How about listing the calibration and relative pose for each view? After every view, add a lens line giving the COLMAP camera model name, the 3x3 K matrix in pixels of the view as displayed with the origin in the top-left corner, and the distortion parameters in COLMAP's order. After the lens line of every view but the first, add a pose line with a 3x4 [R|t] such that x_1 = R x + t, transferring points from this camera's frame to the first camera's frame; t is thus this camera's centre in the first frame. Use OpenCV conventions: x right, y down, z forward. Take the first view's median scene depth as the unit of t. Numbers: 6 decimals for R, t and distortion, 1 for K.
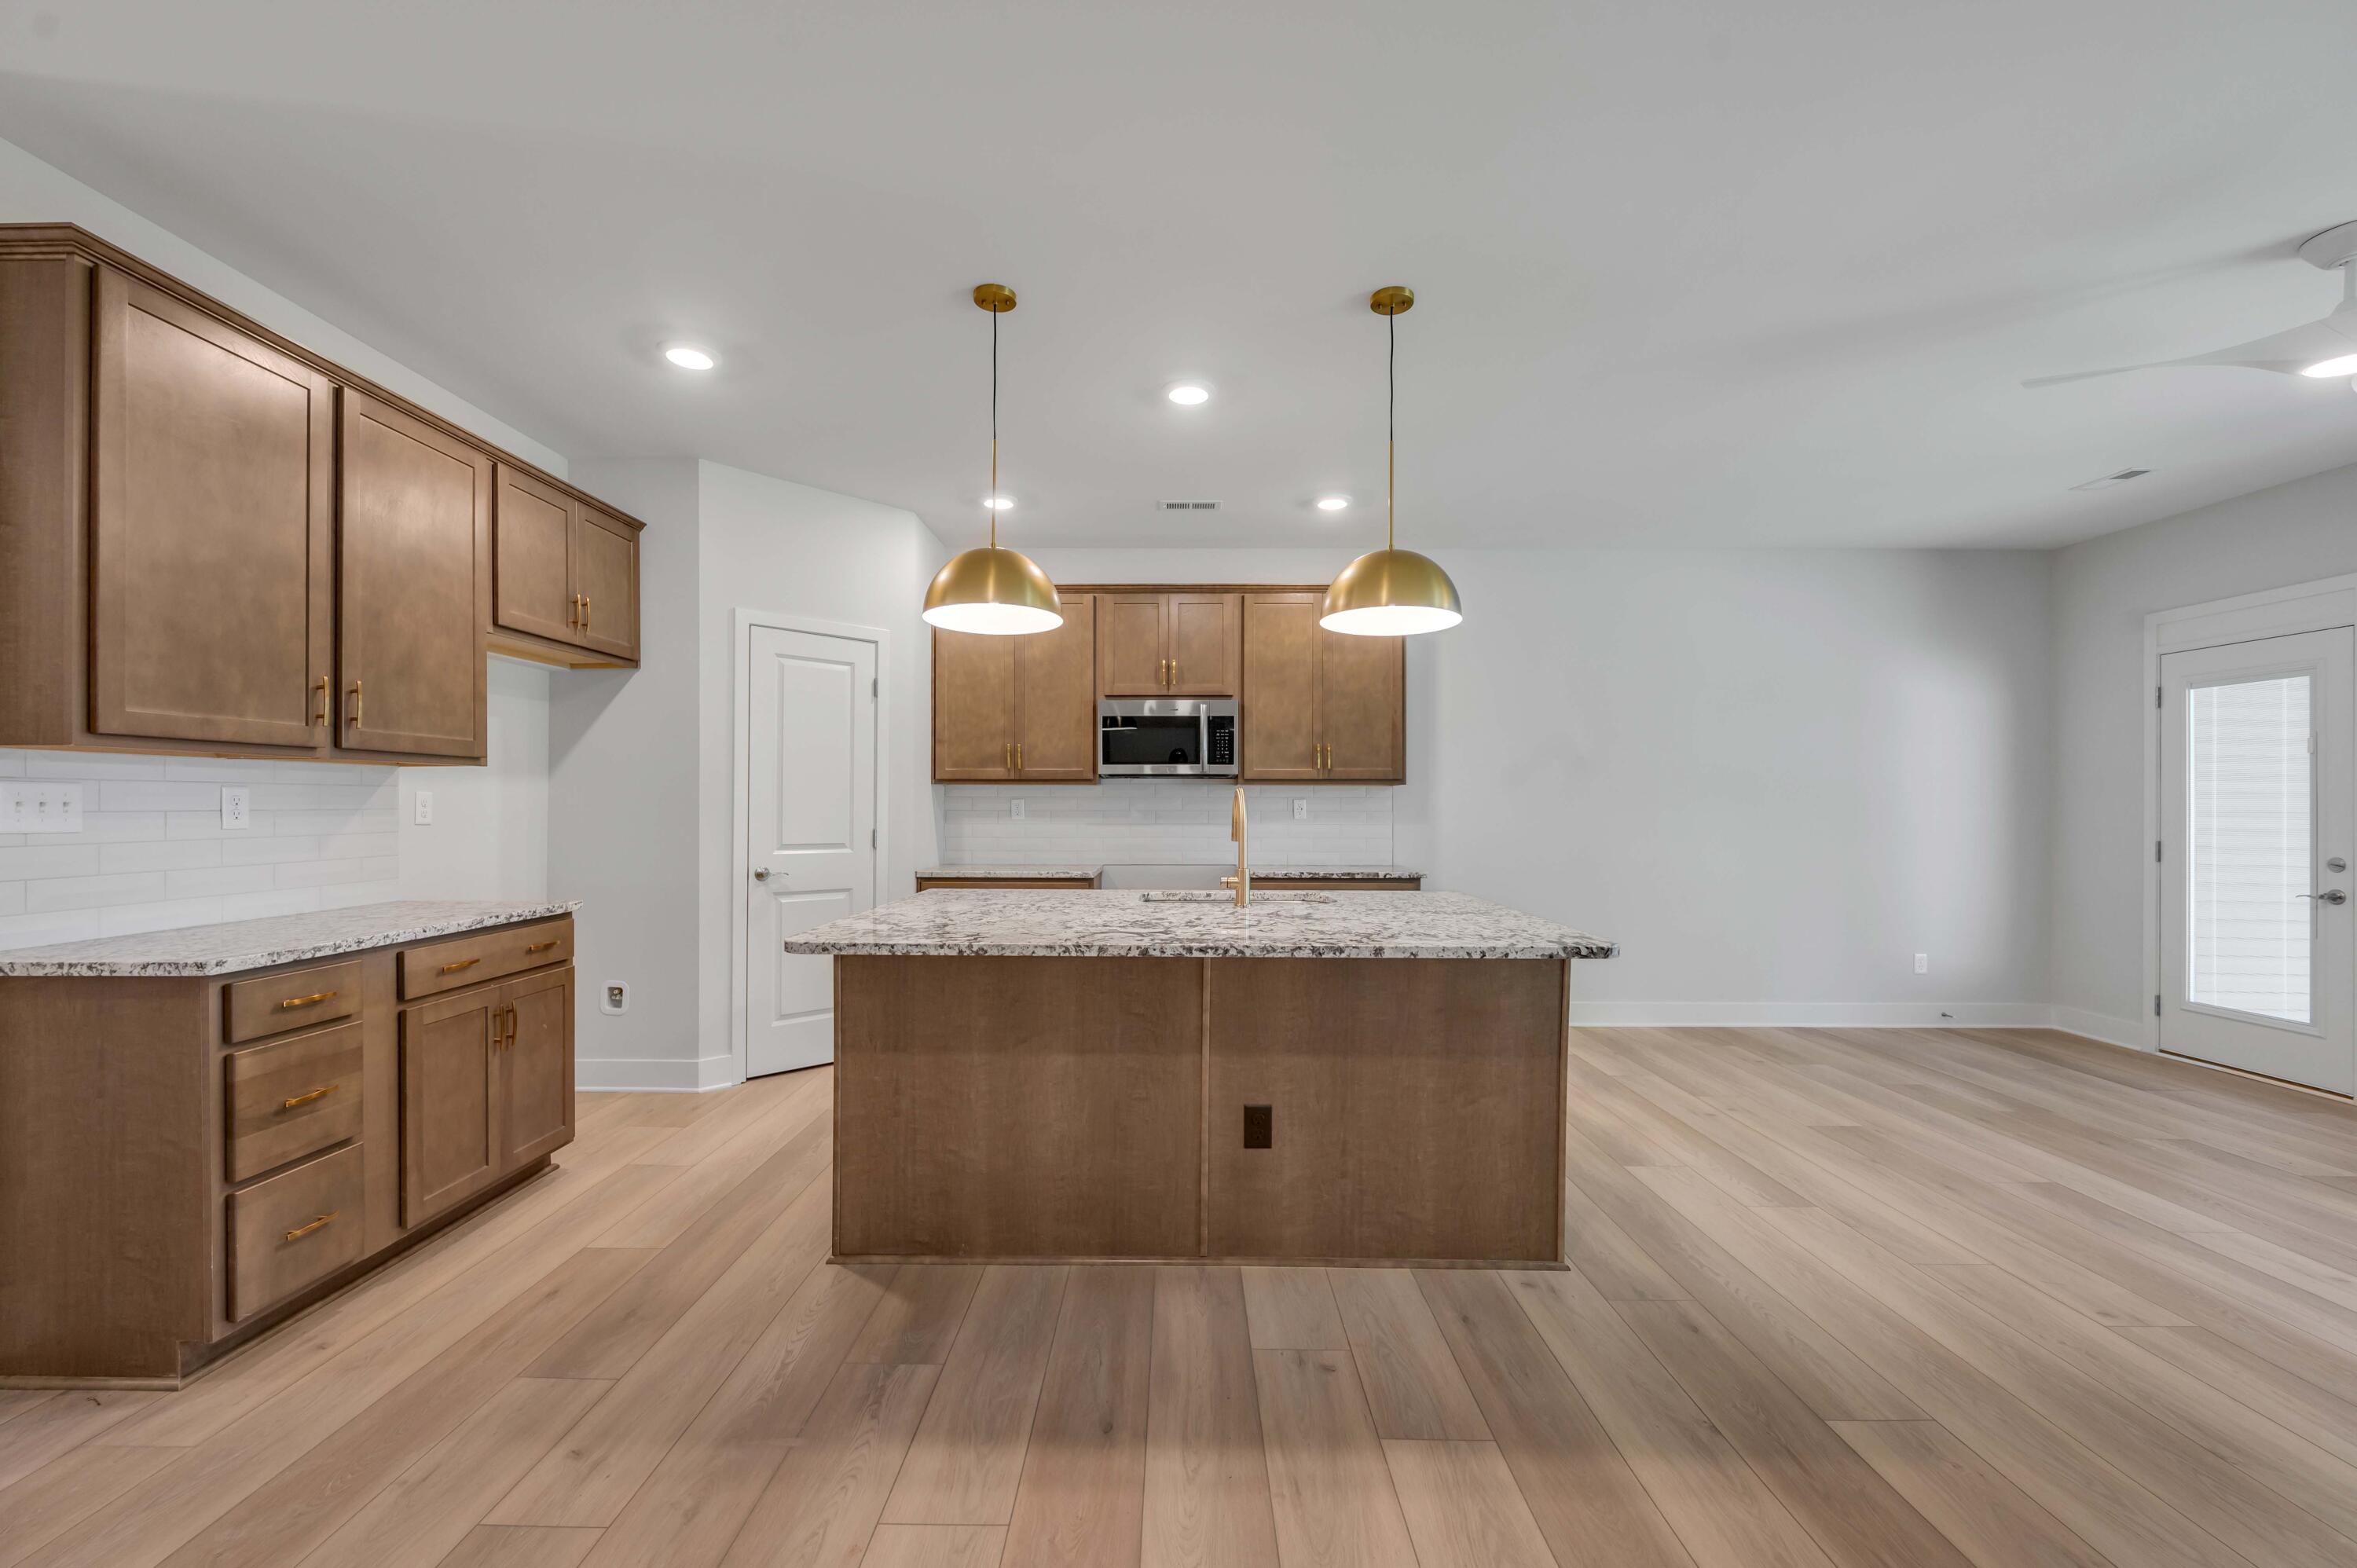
lens RADIAL K [[959.3, 0, 1168.6], [0, 959.3, 813.1], [0, 0, 1]] dist [-0.004040, 0.000066]
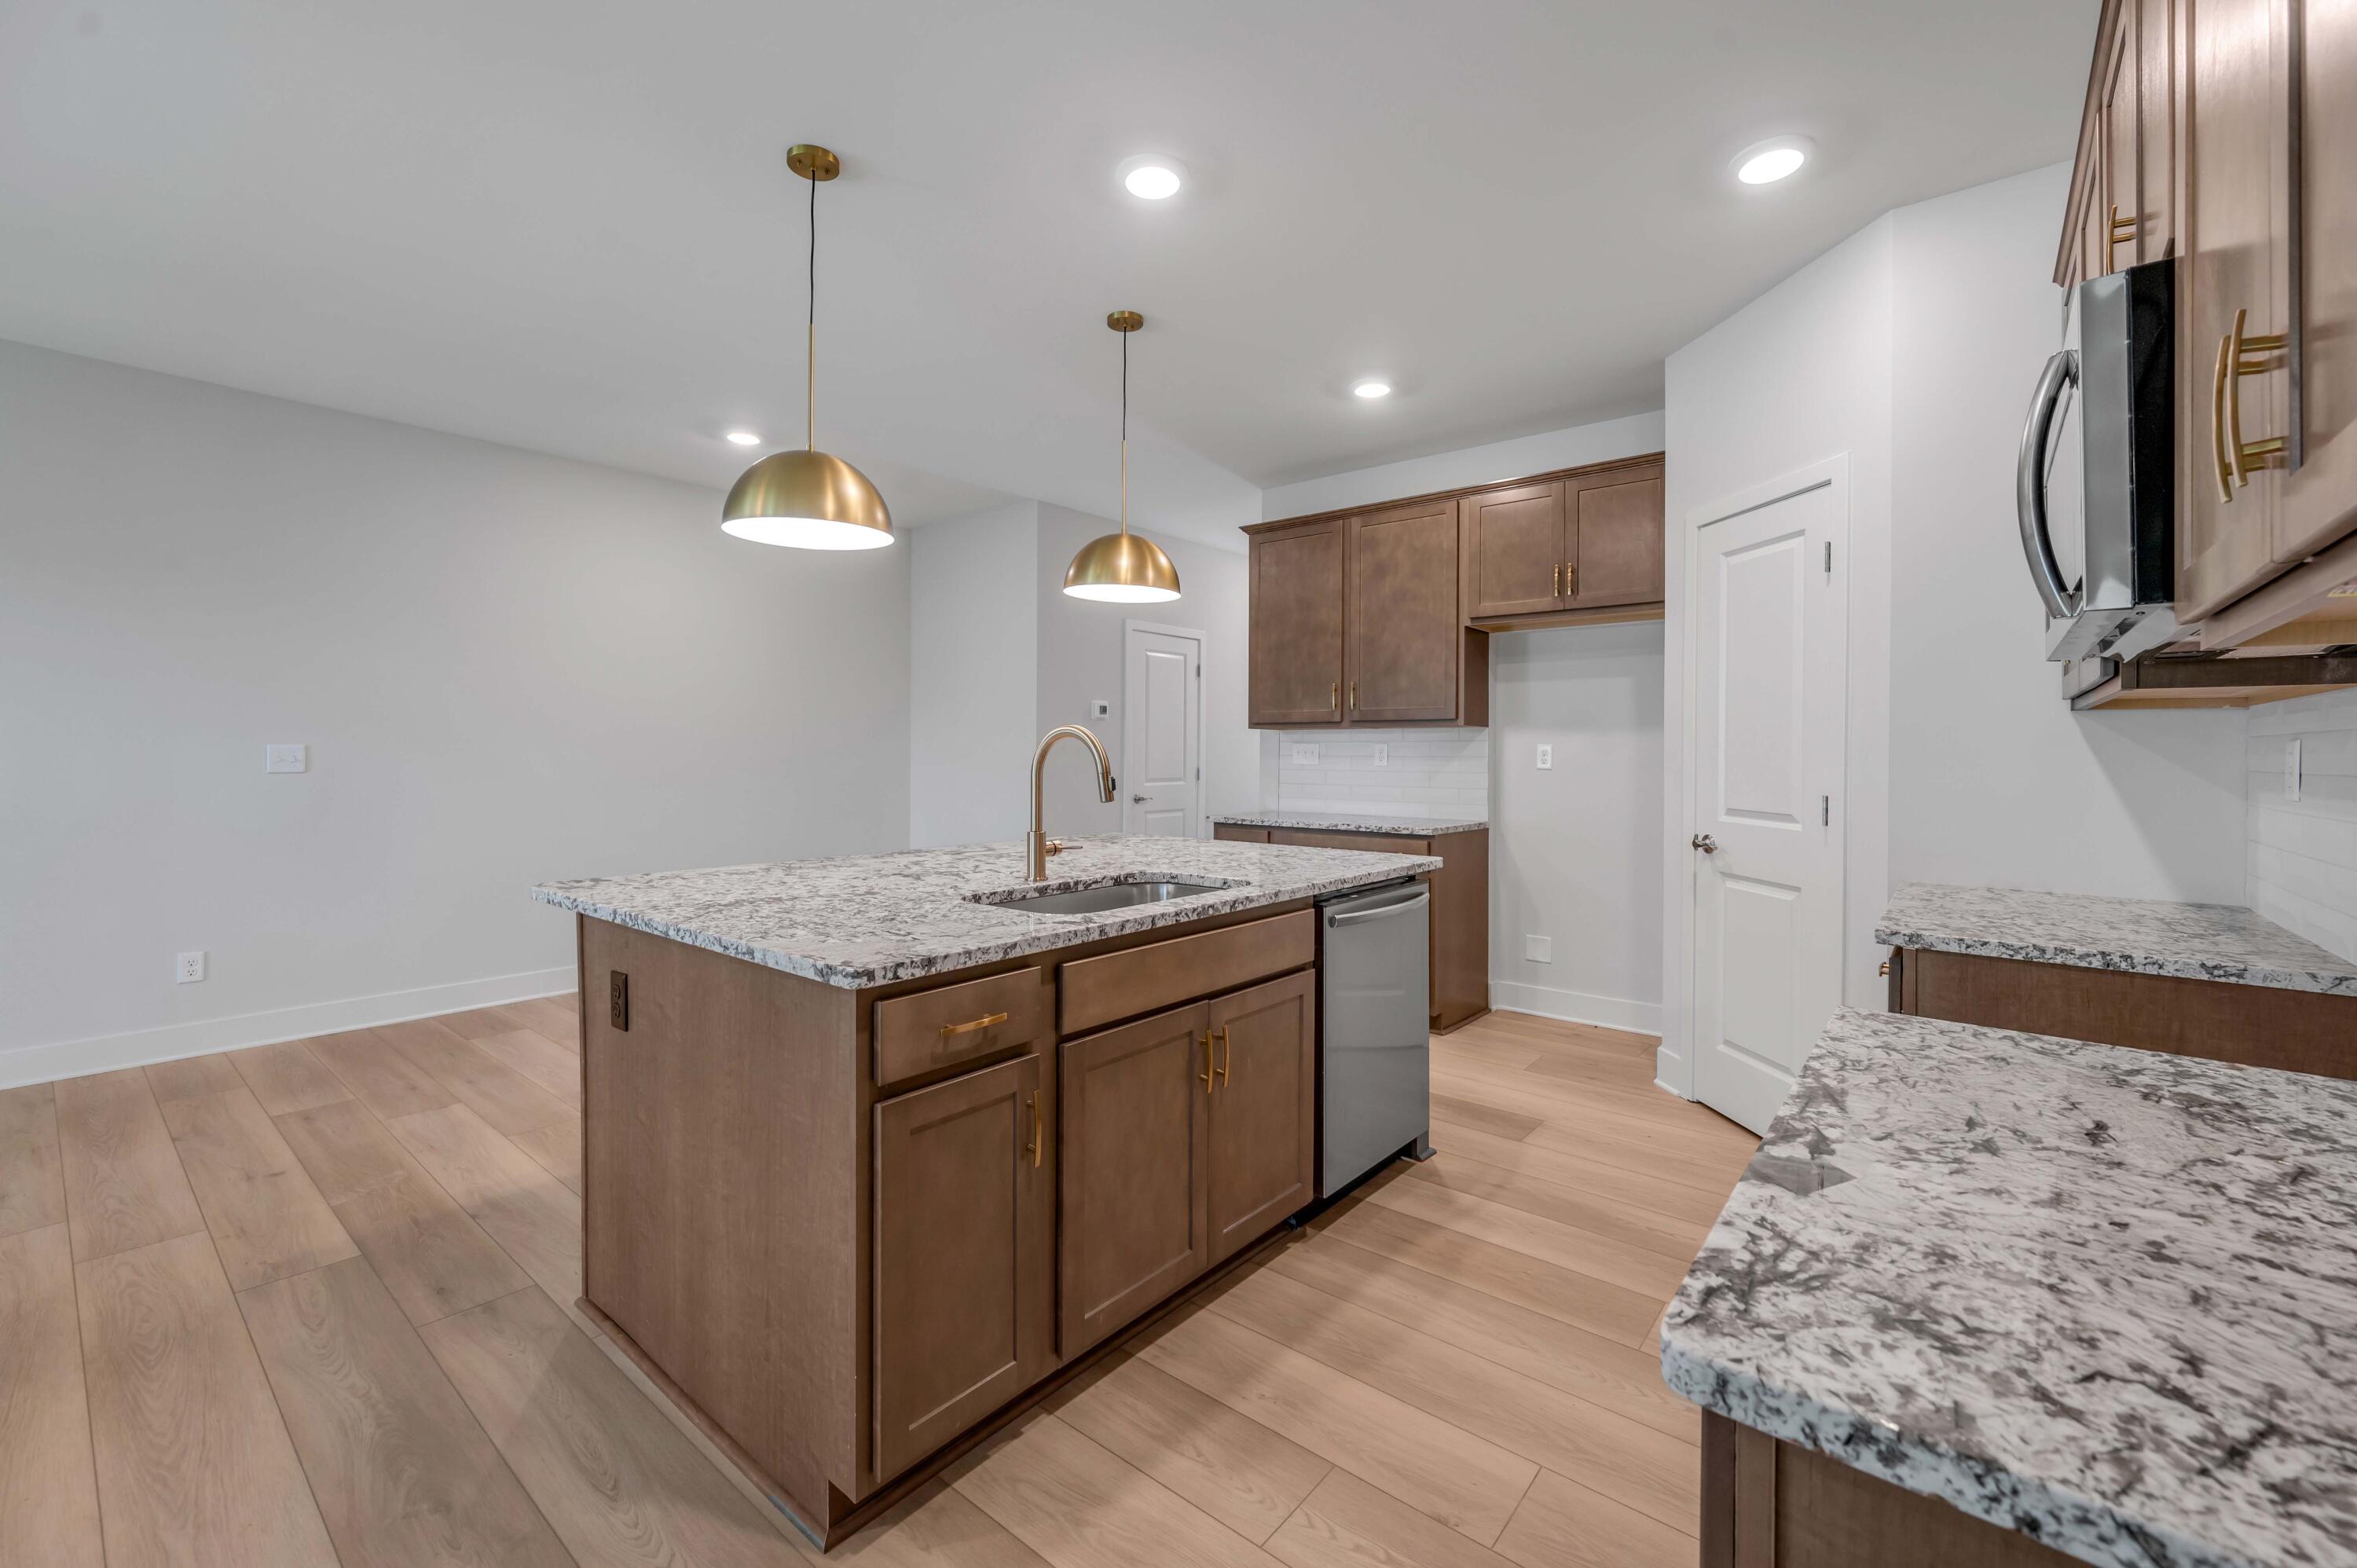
lens RADIAL K [[959.3, 0, 1183.2], [0, 959.3, 745.2], [0, 0, 1]] dist [-0.004040, 0.000066]
pose [[-0.625272, -0.013578, -0.780289, 0.619591], [-0.016441, 0.999856, -0.004224, -0.008833], [0.780234, 0.010187, -0.625405, 1.598031]]
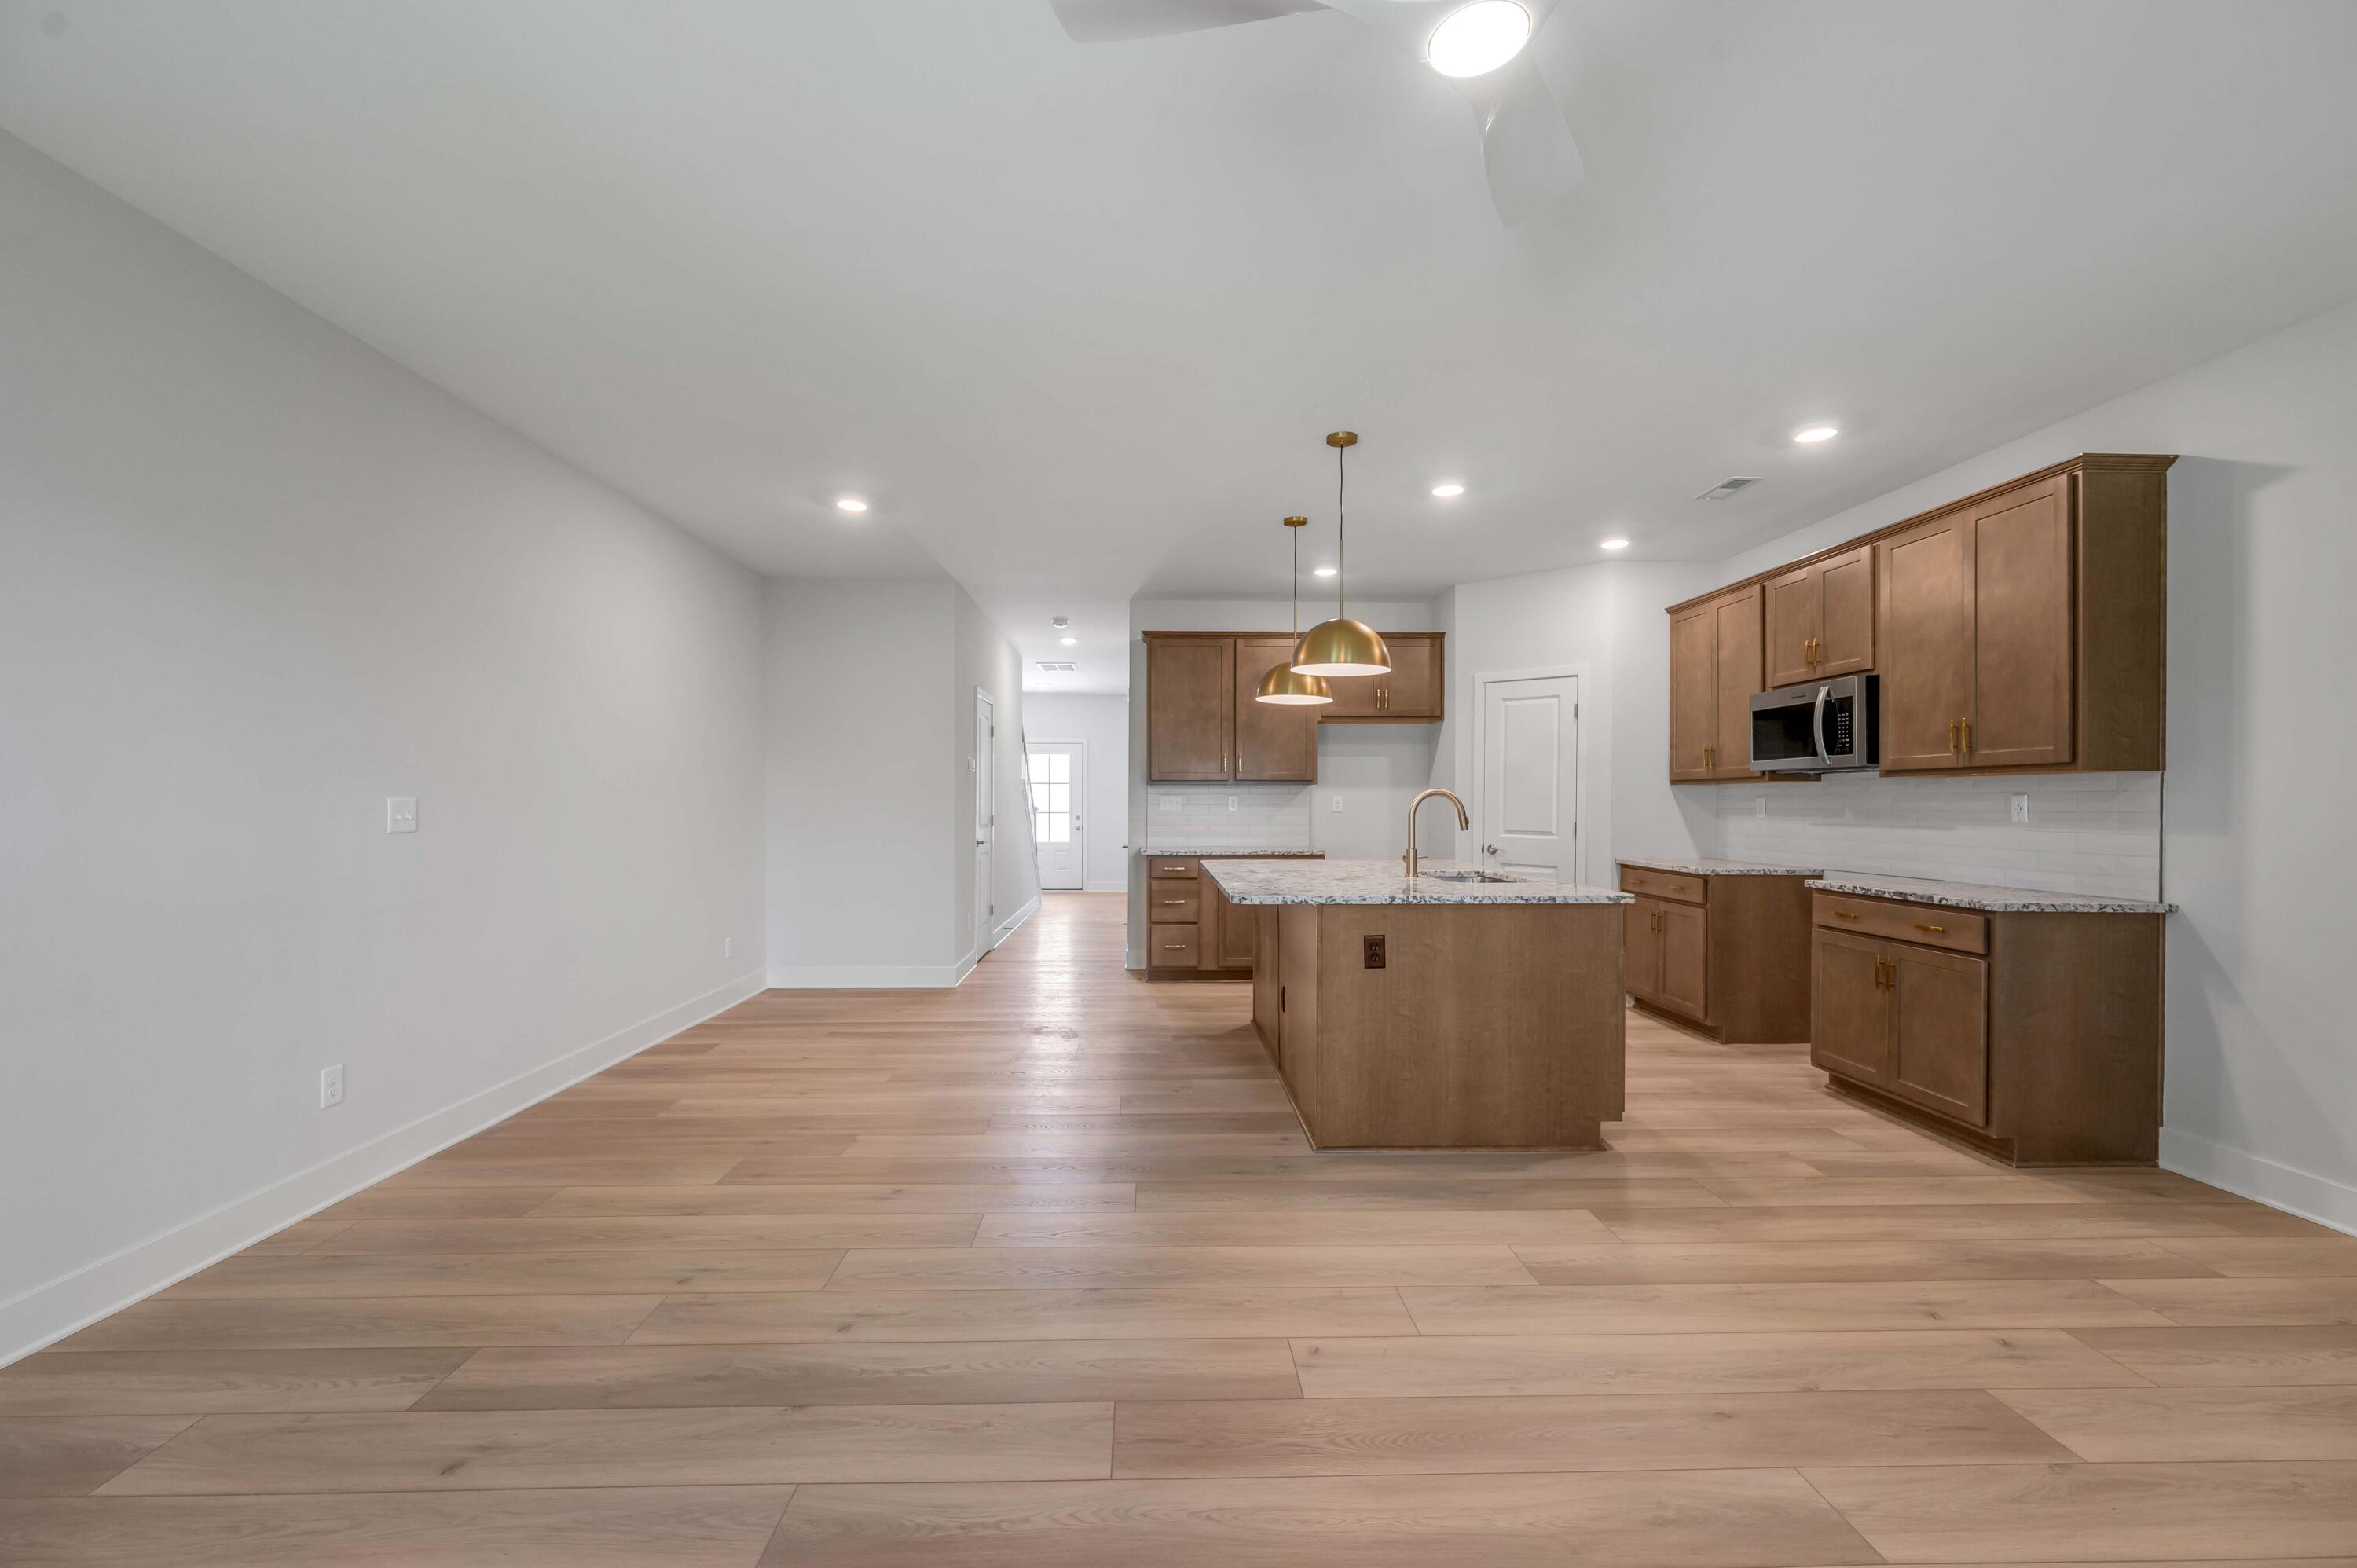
lens RADIAL K [[959.3, 0, 1159.5], [0, 959.3, 796.1], [0, 0, 1]] dist [-0.004040, 0.000066]
pose [[0.026754, -0.008946, -0.999602, 1.443245], [-0.012756, 0.999875, -0.009290, 0.001661], [0.999561, 0.013000, 0.026637, 0.620403]]
